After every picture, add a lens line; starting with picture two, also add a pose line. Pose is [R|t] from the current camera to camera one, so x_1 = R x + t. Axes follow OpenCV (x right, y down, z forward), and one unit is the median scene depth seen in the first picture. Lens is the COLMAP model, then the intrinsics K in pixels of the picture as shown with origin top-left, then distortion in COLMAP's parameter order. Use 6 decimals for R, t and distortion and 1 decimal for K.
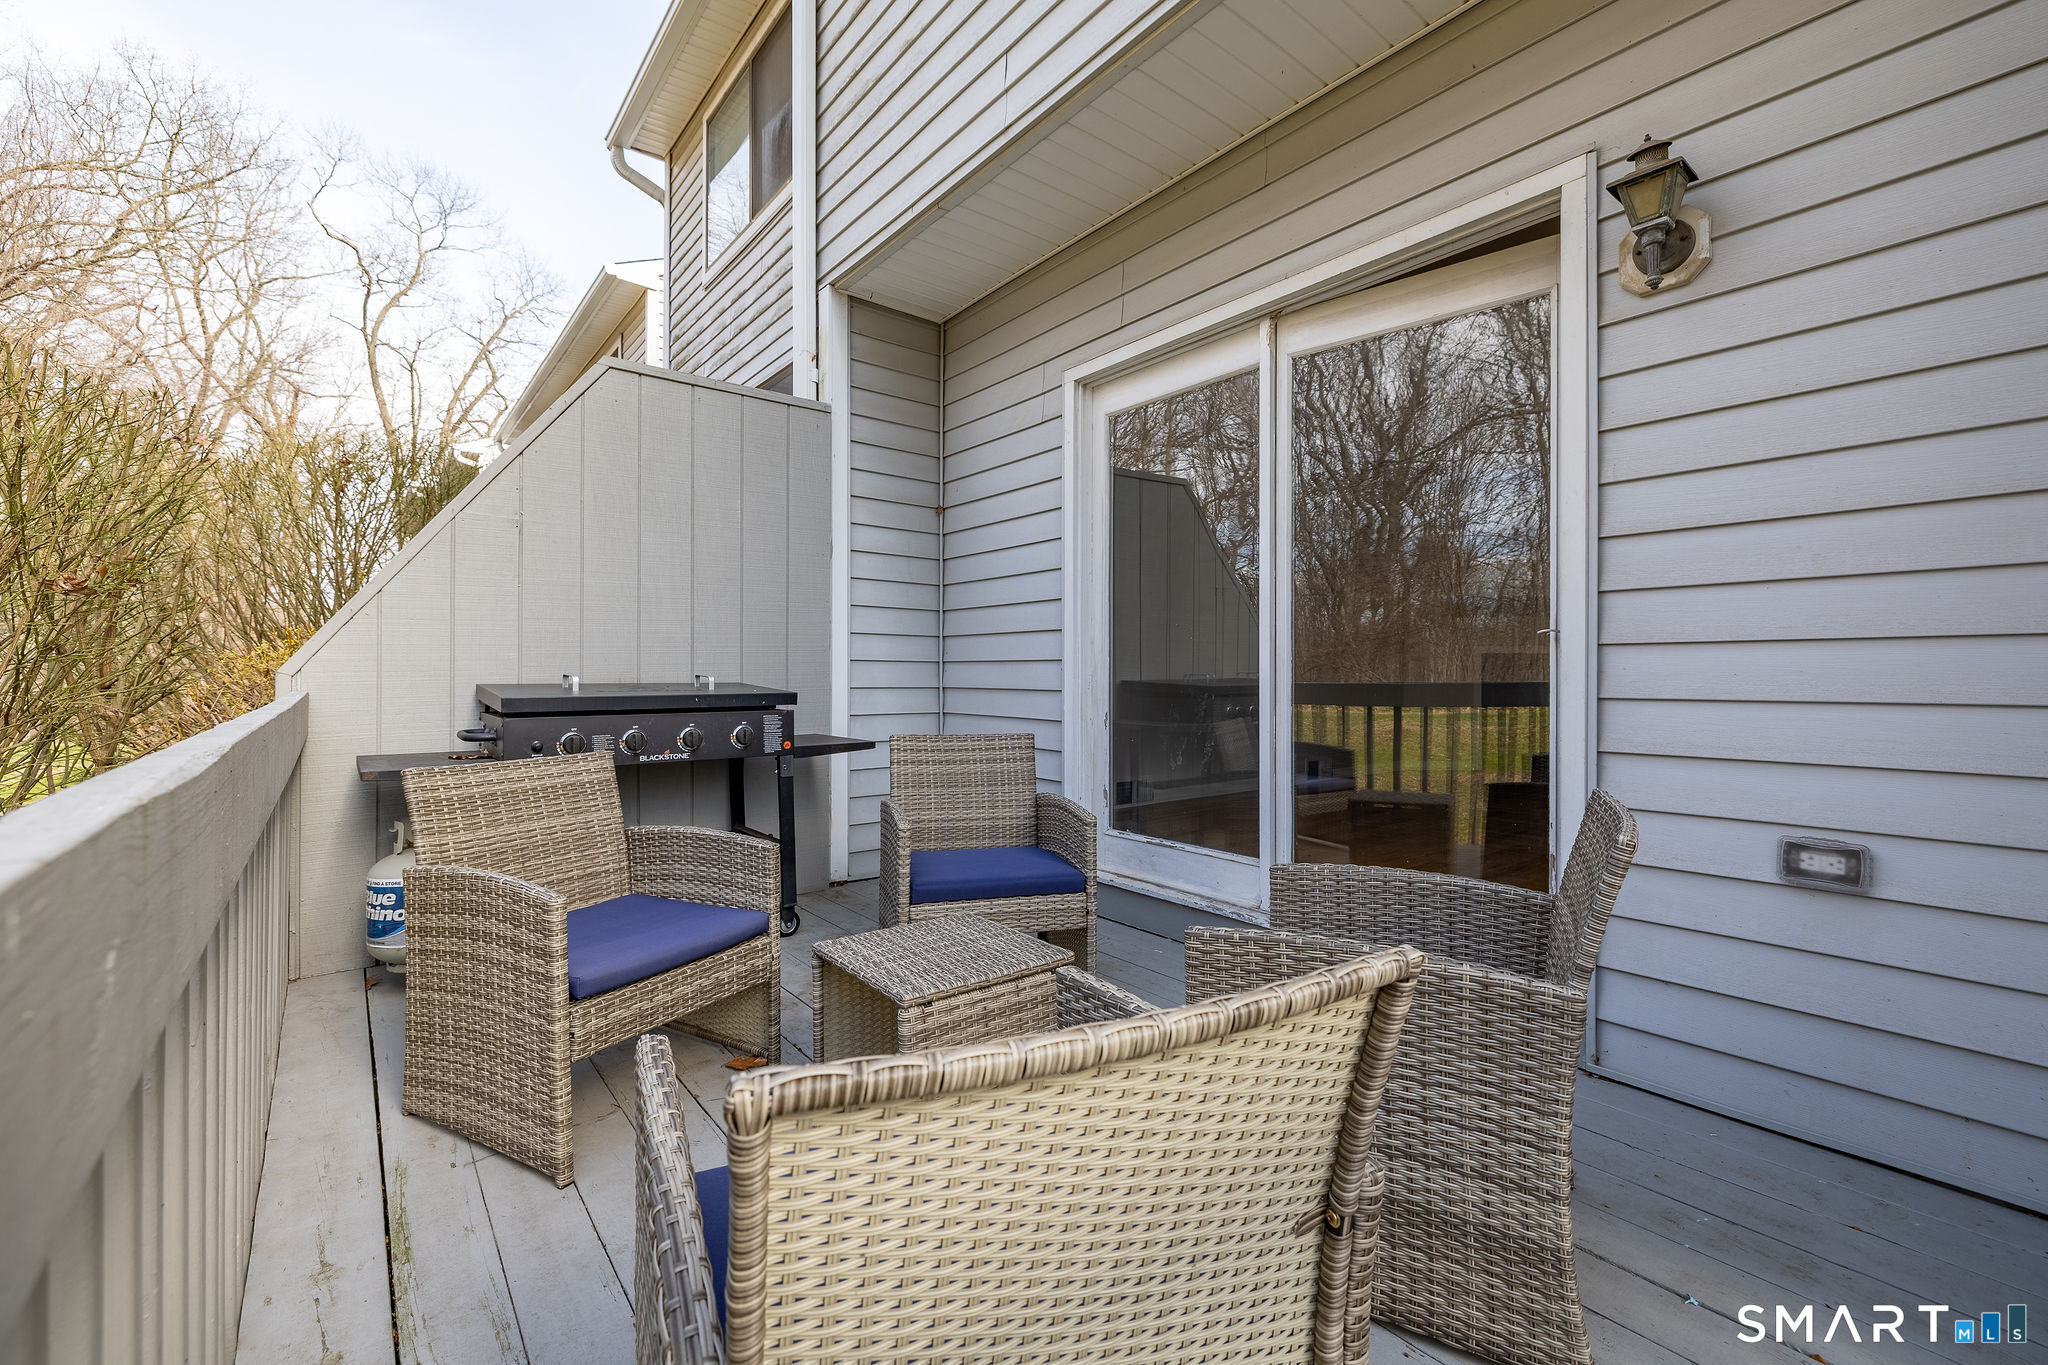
lens RADIAL K [[857.2, 0, 1022.4], [0, 857.2, 679.1], [0, 0, 1]] dist [0.000179, -0.000105]
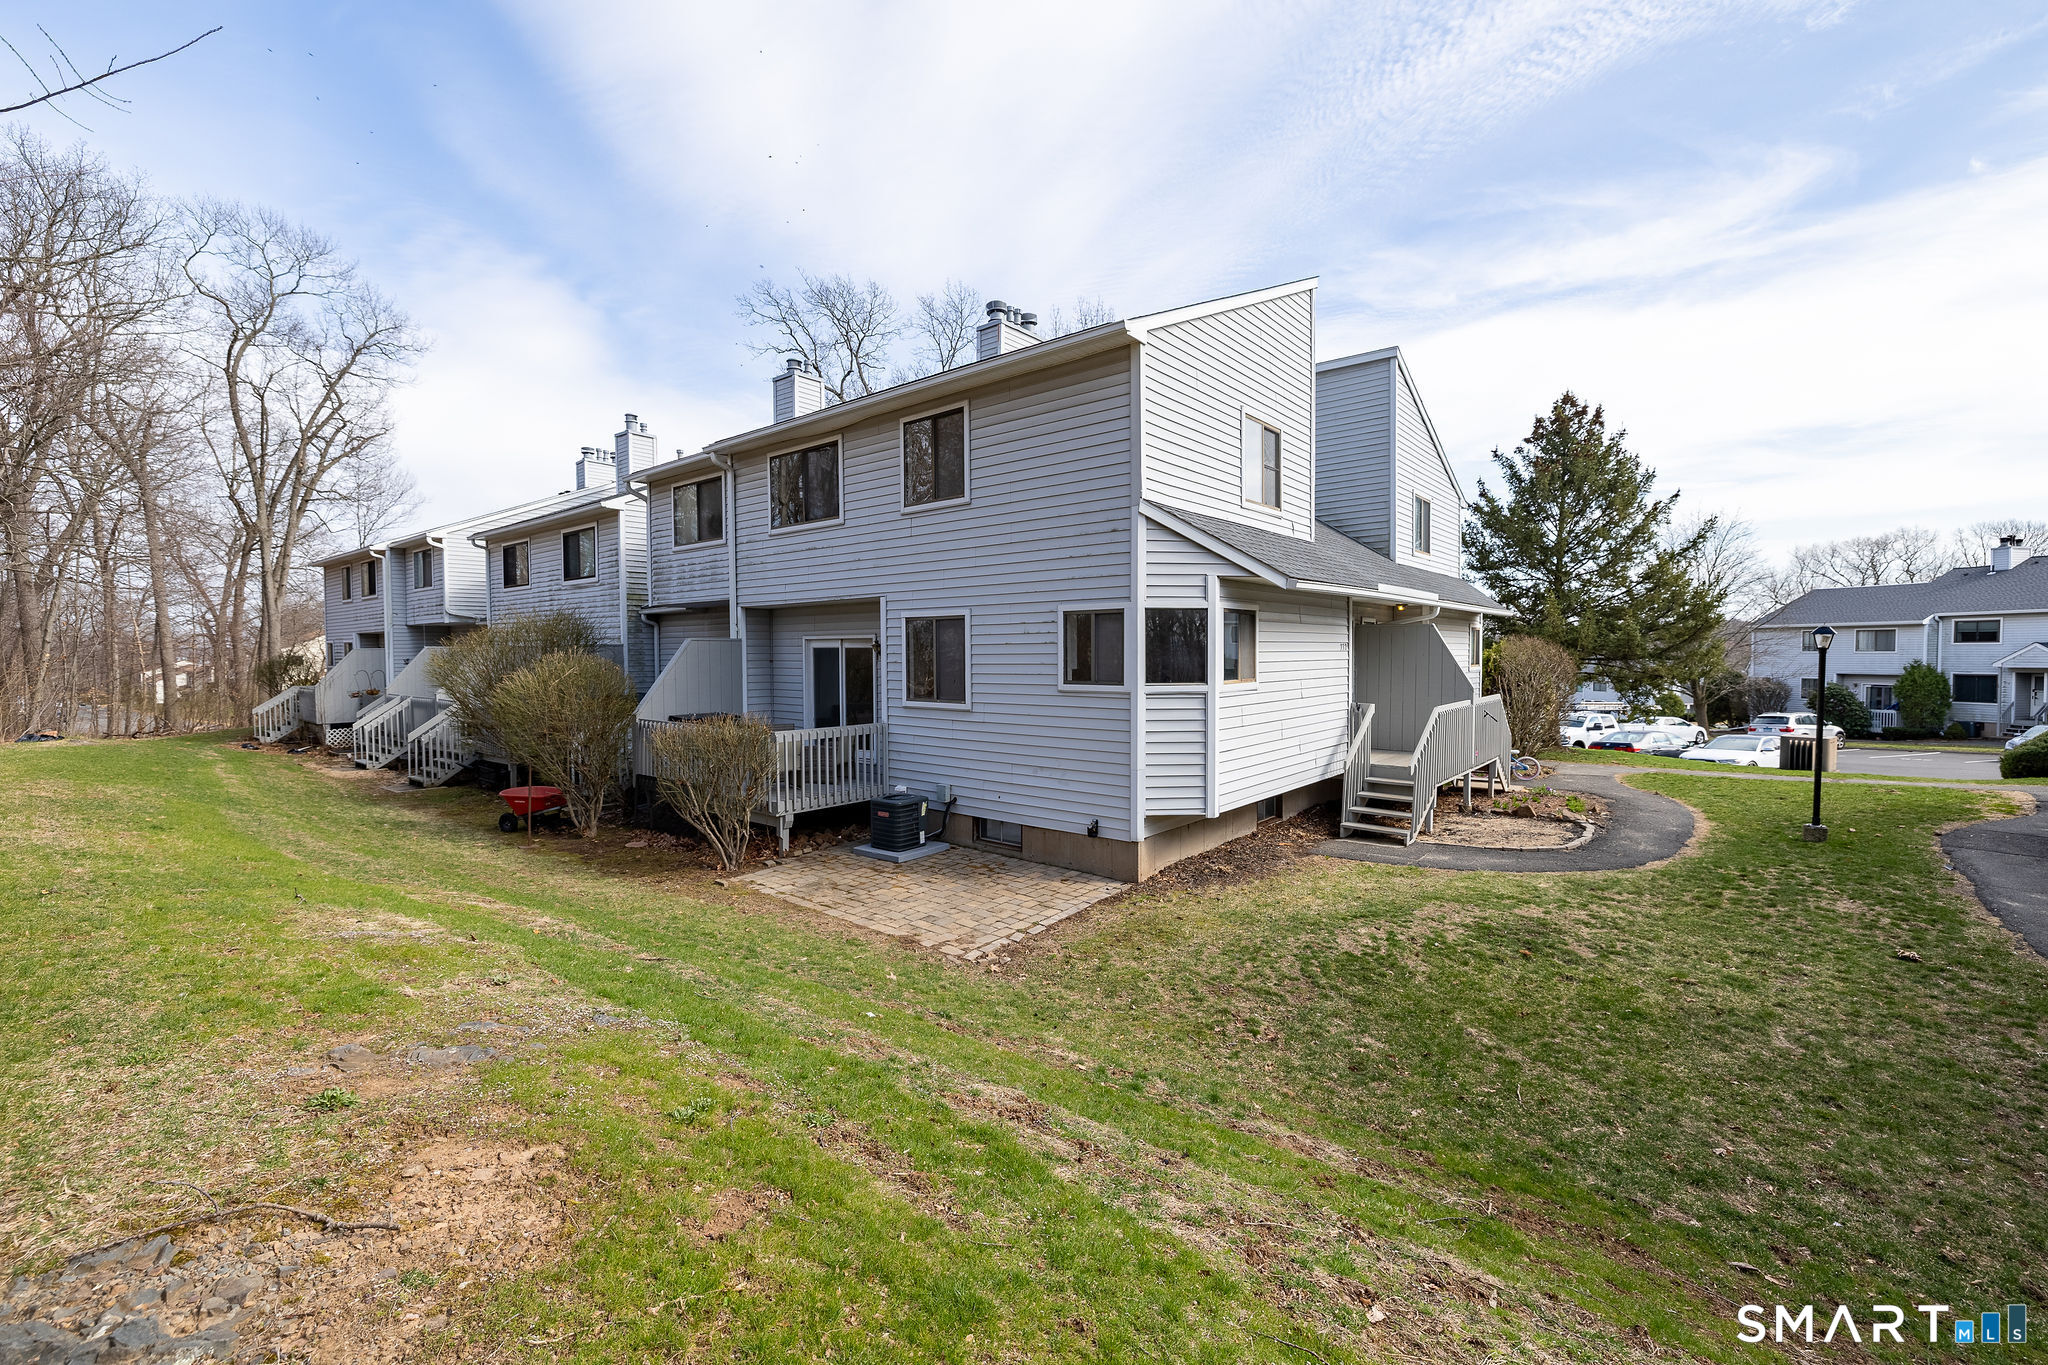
lens RADIAL K [[857.2, 0, 1023.2], [0, 857.2, 677.4], [0, 0, 1]] dist [0.000179, -0.000105]
pose [[0.979567, -0.013156, 0.200687, 0.210090], [0.007663, 0.999575, 0.028125, -0.219212], [-0.200972, -0.026012, 0.979252, -2.663089]]
